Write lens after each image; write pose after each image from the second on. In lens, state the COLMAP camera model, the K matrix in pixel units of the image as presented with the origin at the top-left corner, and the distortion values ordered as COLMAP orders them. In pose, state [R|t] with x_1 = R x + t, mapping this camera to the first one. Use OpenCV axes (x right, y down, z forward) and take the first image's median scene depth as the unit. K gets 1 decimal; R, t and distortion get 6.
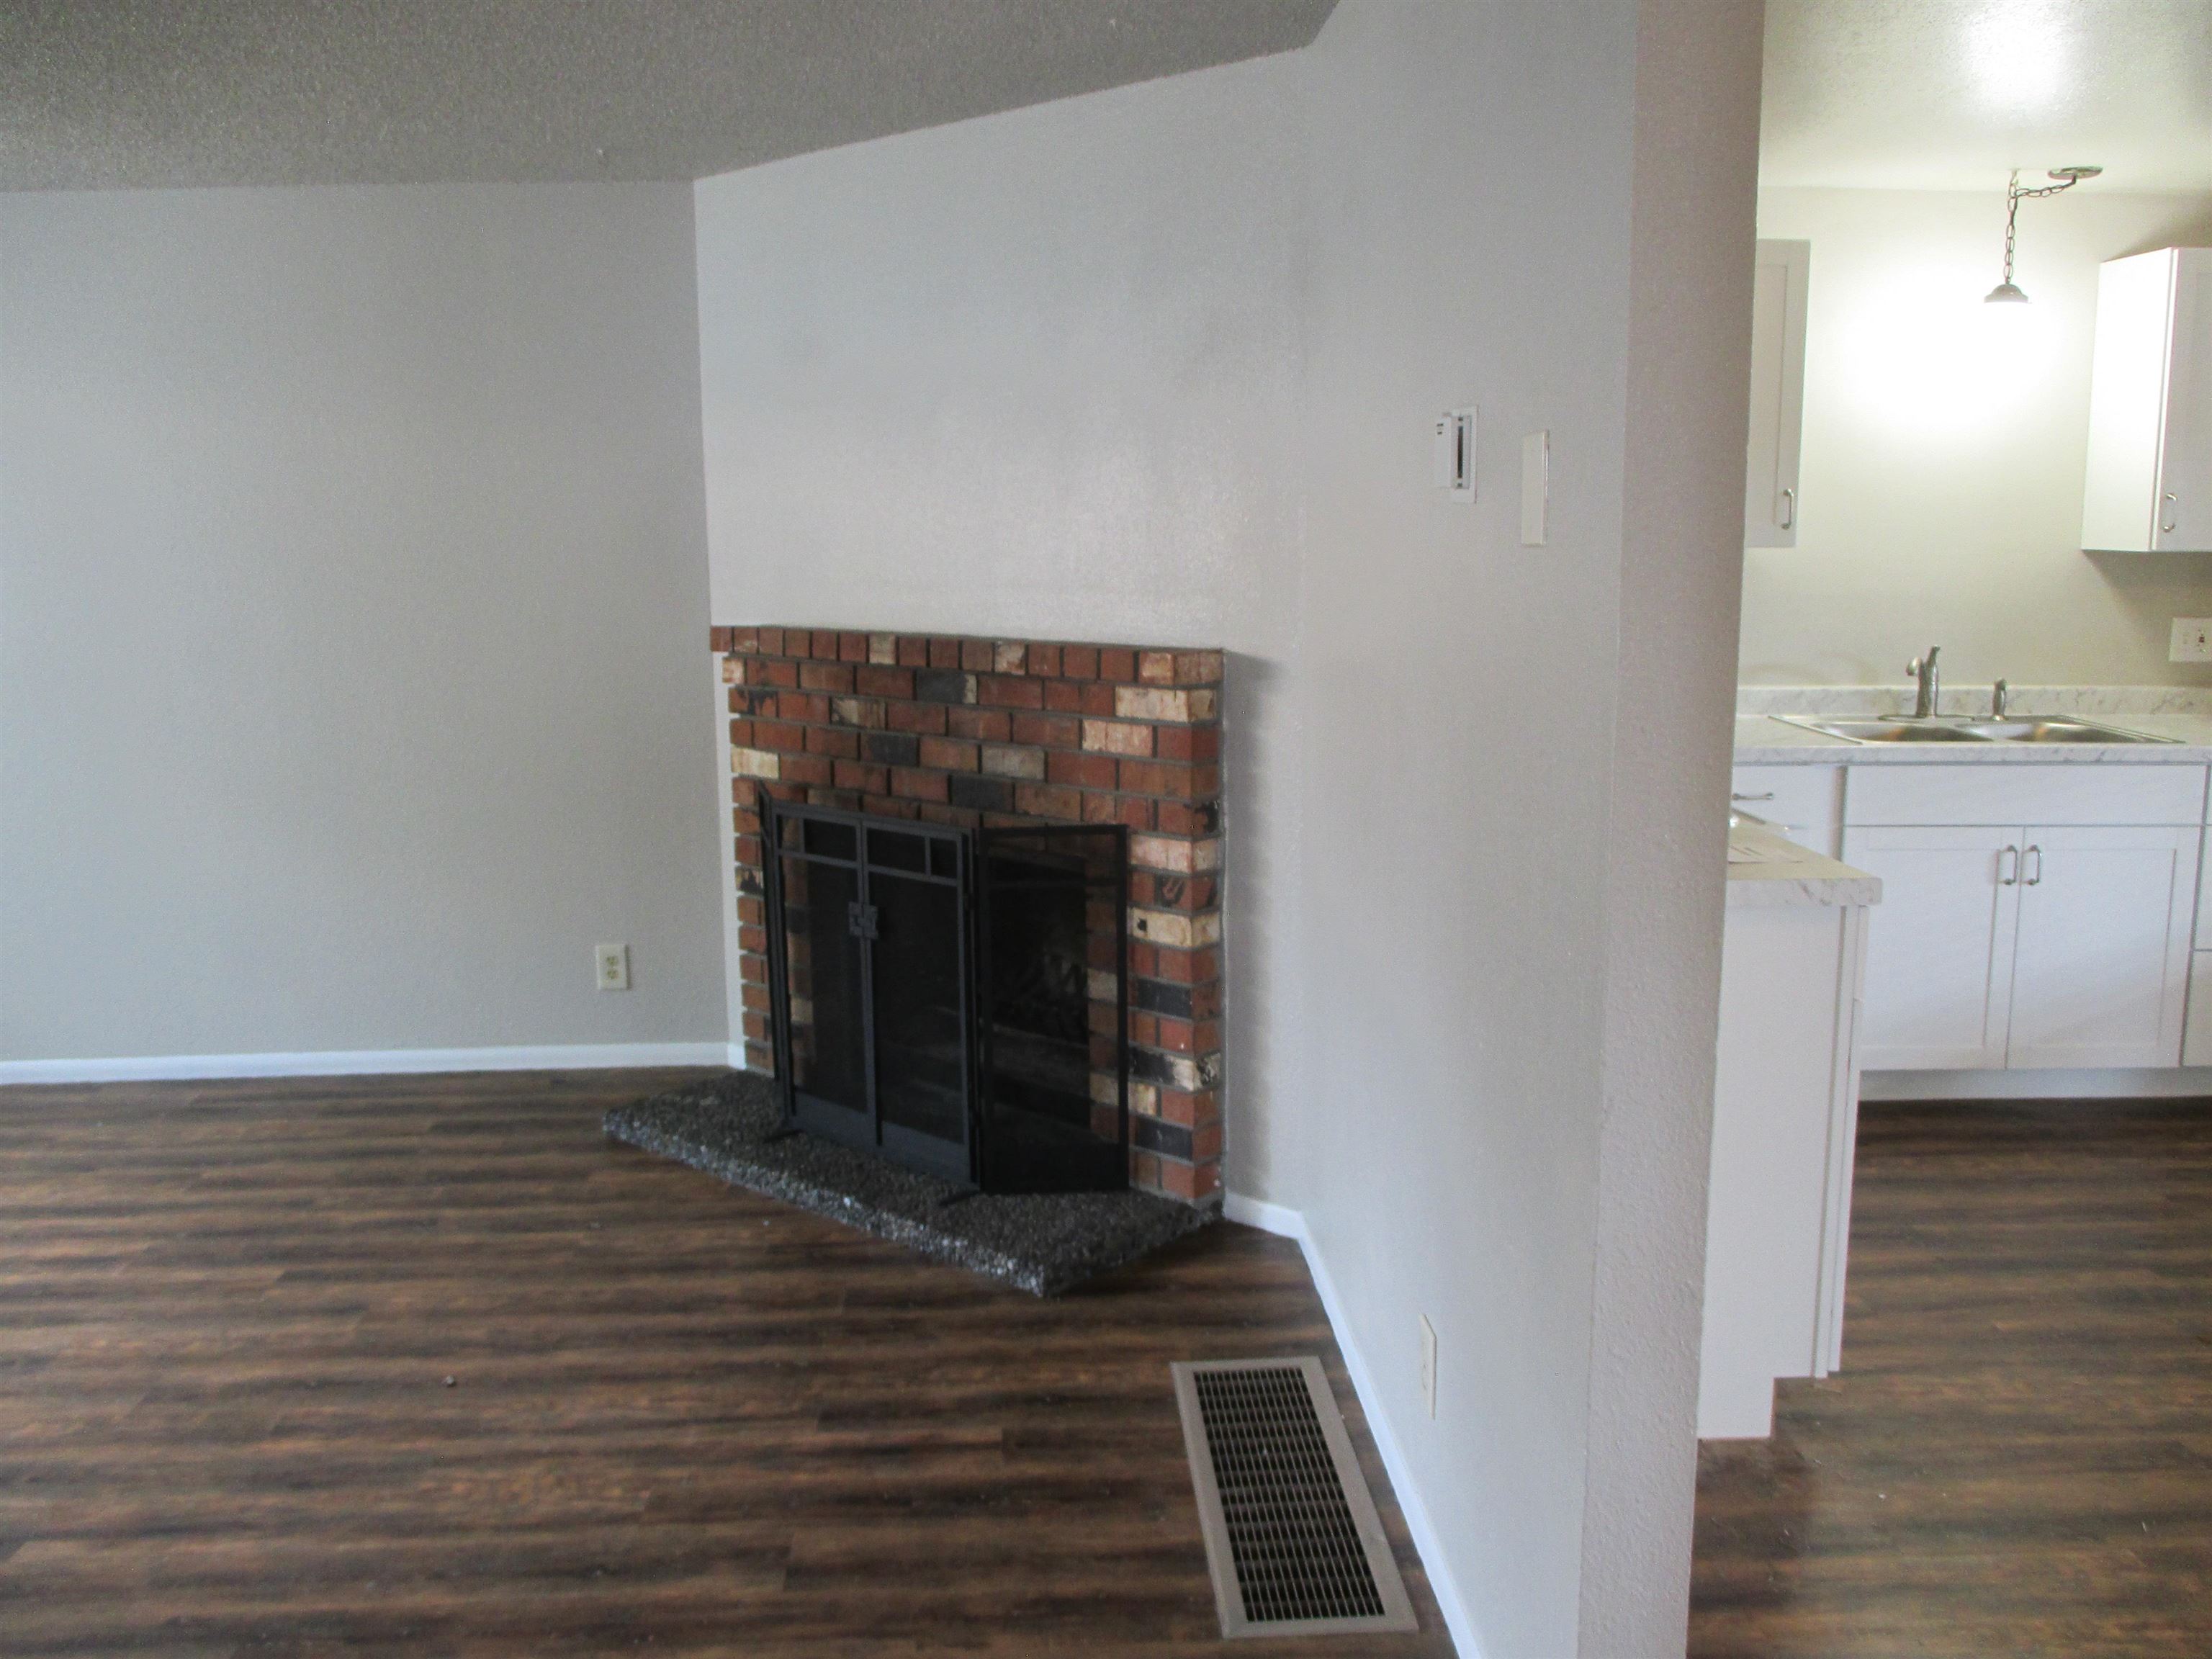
lens RADIAL K [[1872.3, 0, 1091.5], [0, 1872.3, 782.6], [0, 0, 1]] dist [-0.003944, -0.017470]
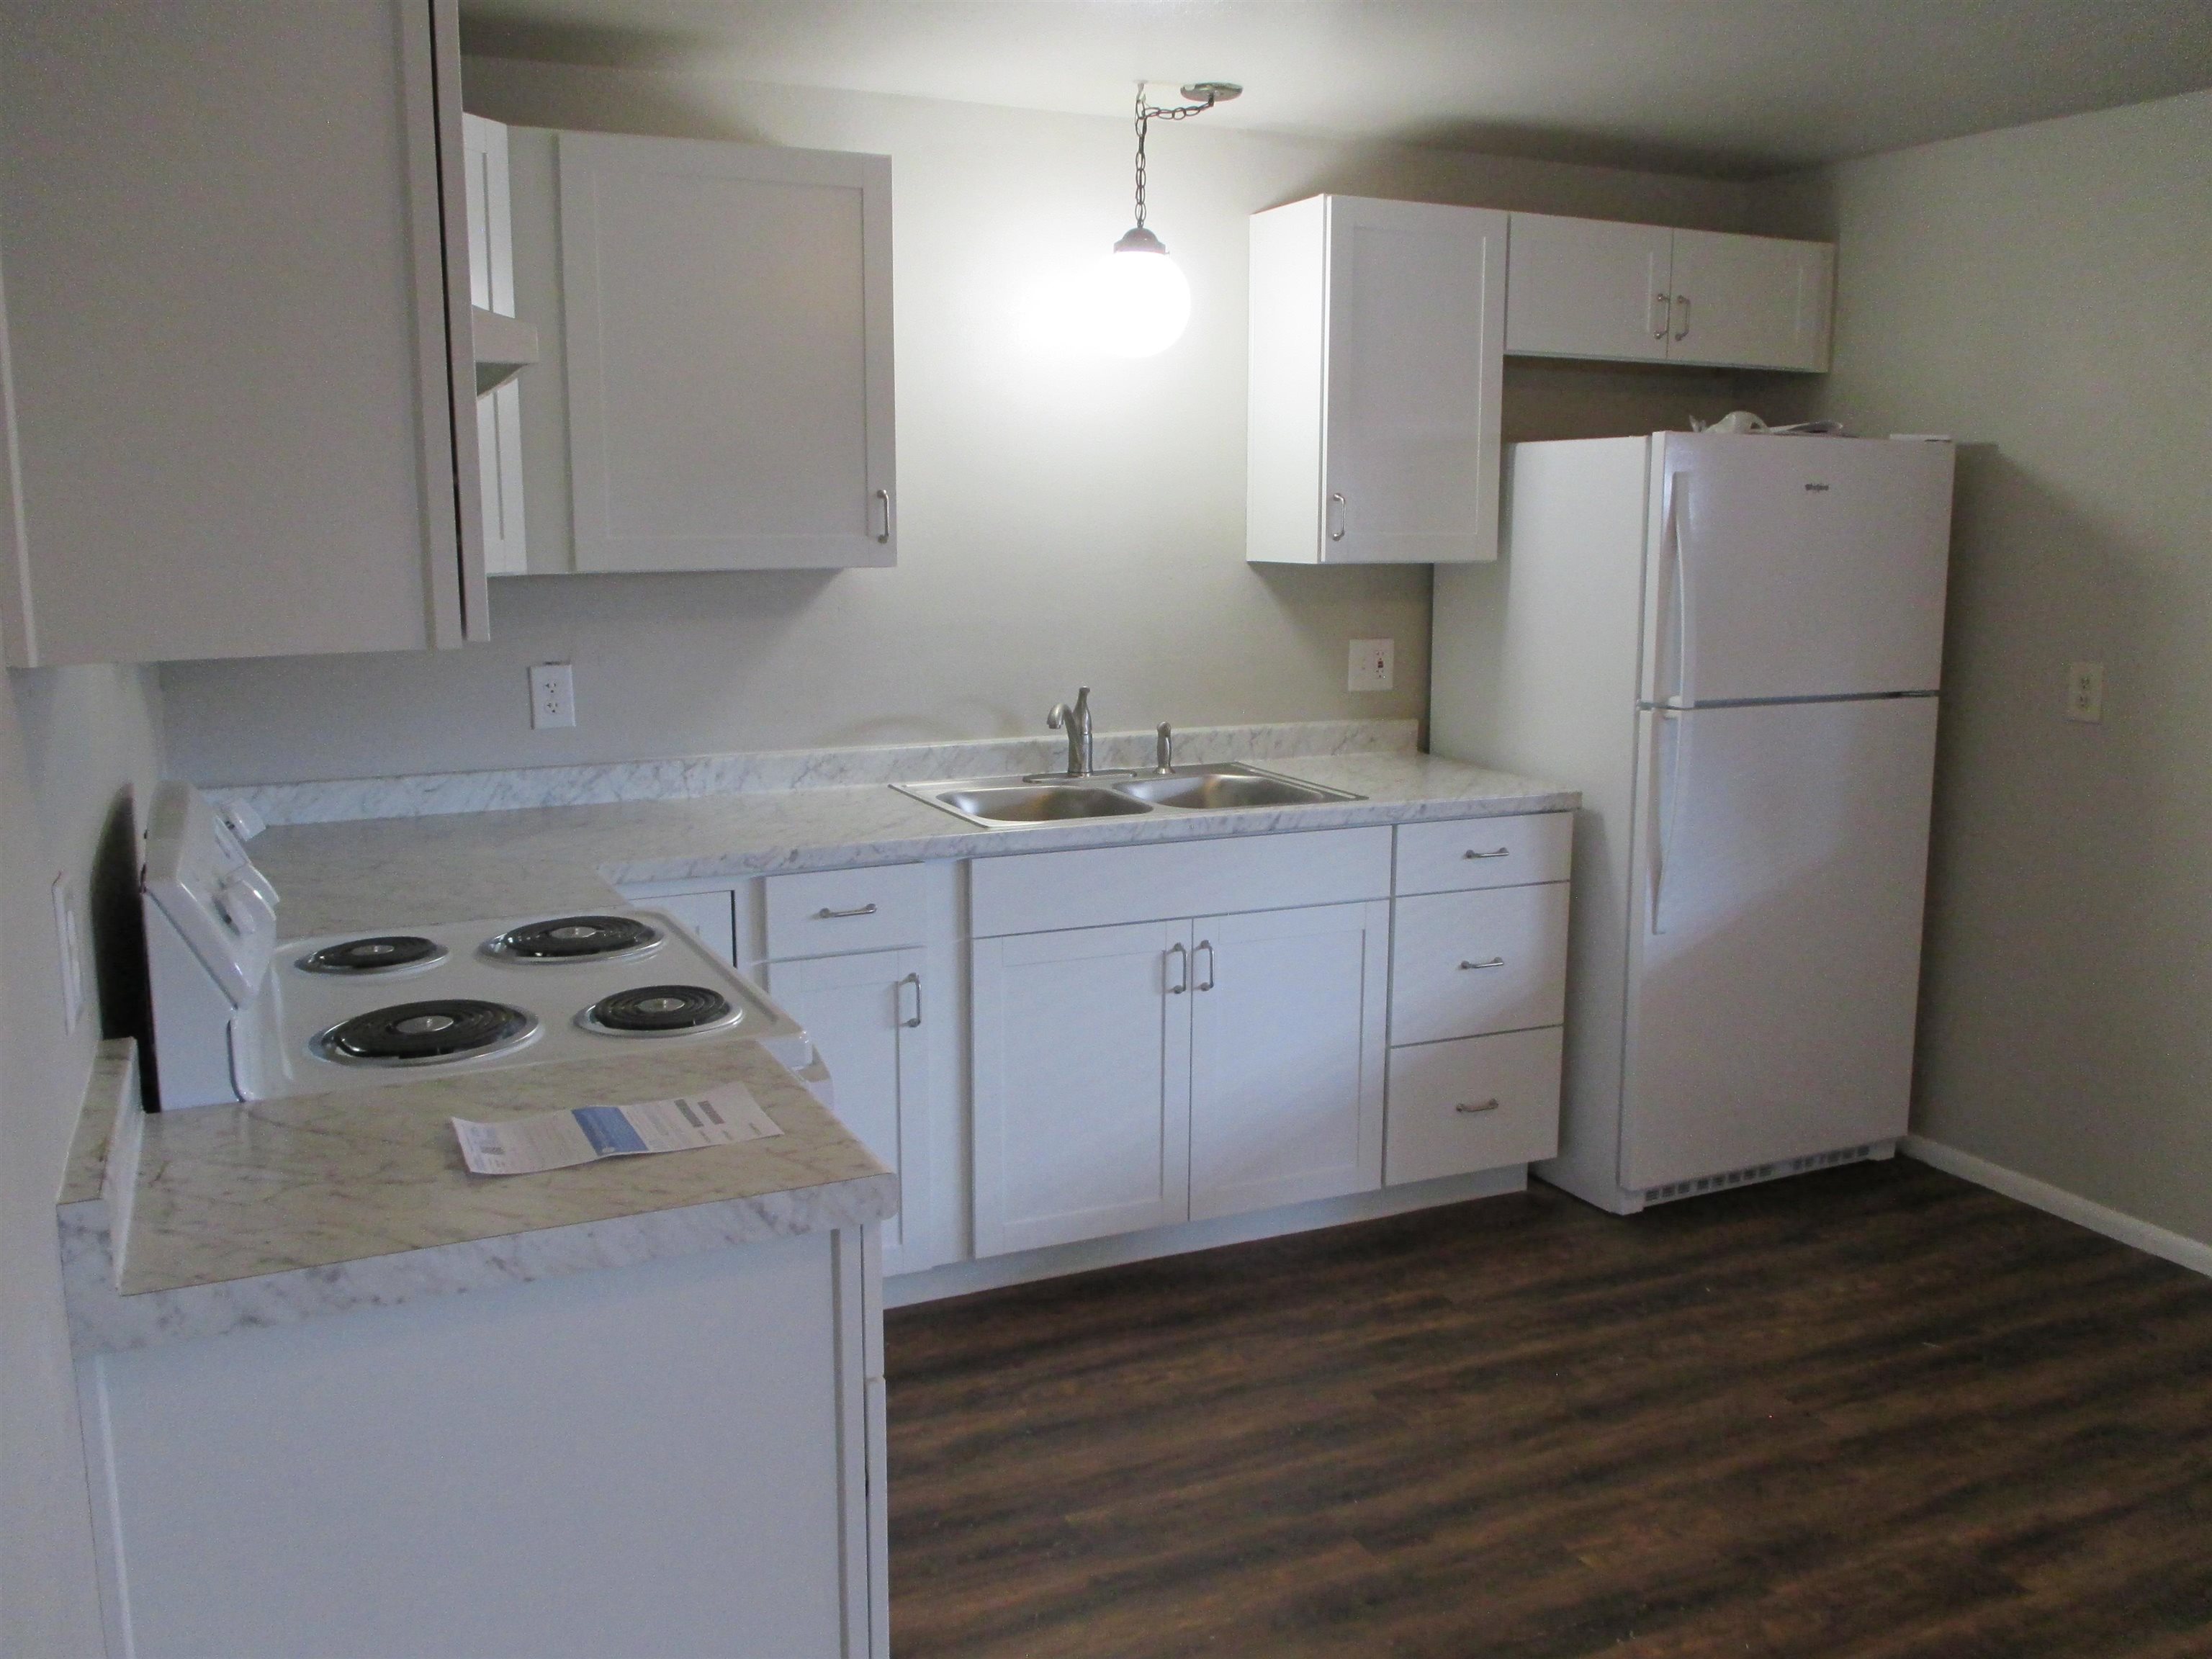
lens RADIAL K [[1872.3, 0, 1091.5], [0, 1872.3, 782.6], [0, 0, 1]] dist [-0.003944, -0.017470]
pose [[0.929061, -0.054202, 0.365933, 0.176639], [0.052939, 0.998507, 0.013491, -0.046926], [-0.366118, 0.006838, 0.930543, 0.284961]]
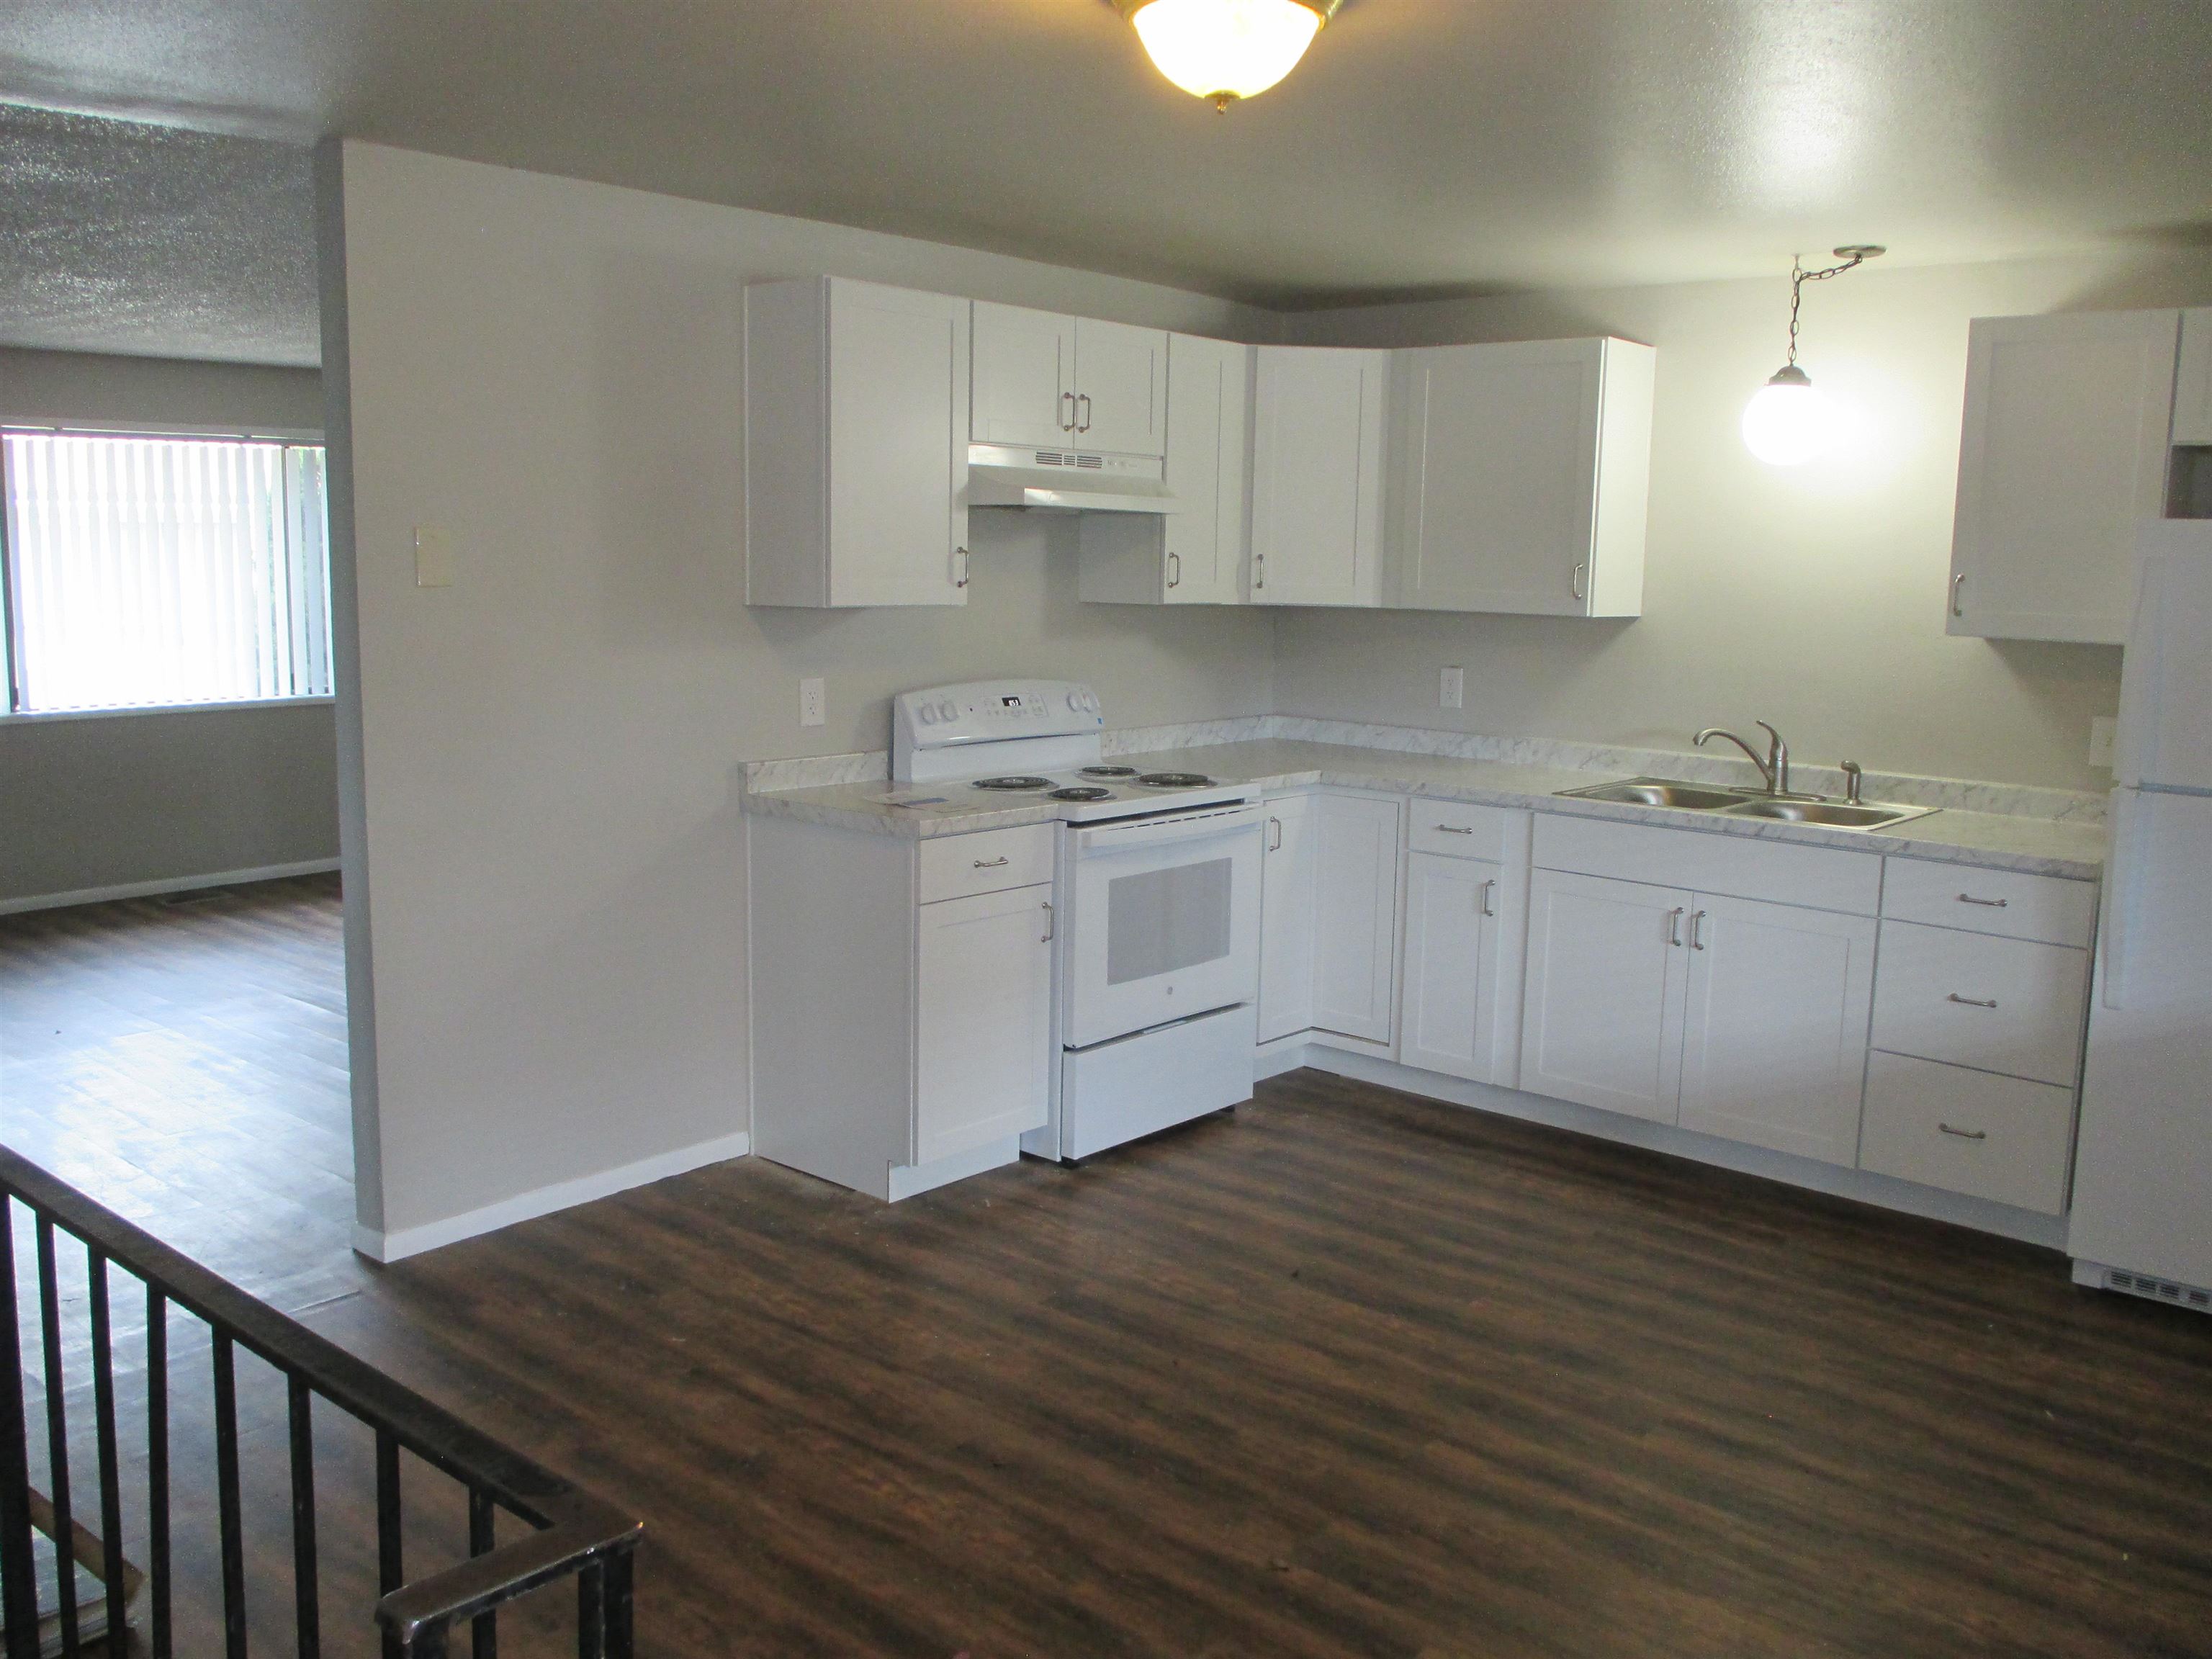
lens RADIAL K [[1872.3, 0, 1091.5], [0, 1872.3, 782.6], [0, 0, 1]] dist [-0.003944, -0.017470]
pose [[0.719330, 0.107171, -0.686352, 0.979249], [-0.129733, 0.991370, 0.018832, -0.012265], [0.682447, 0.075496, 0.727026, 0.017291]]
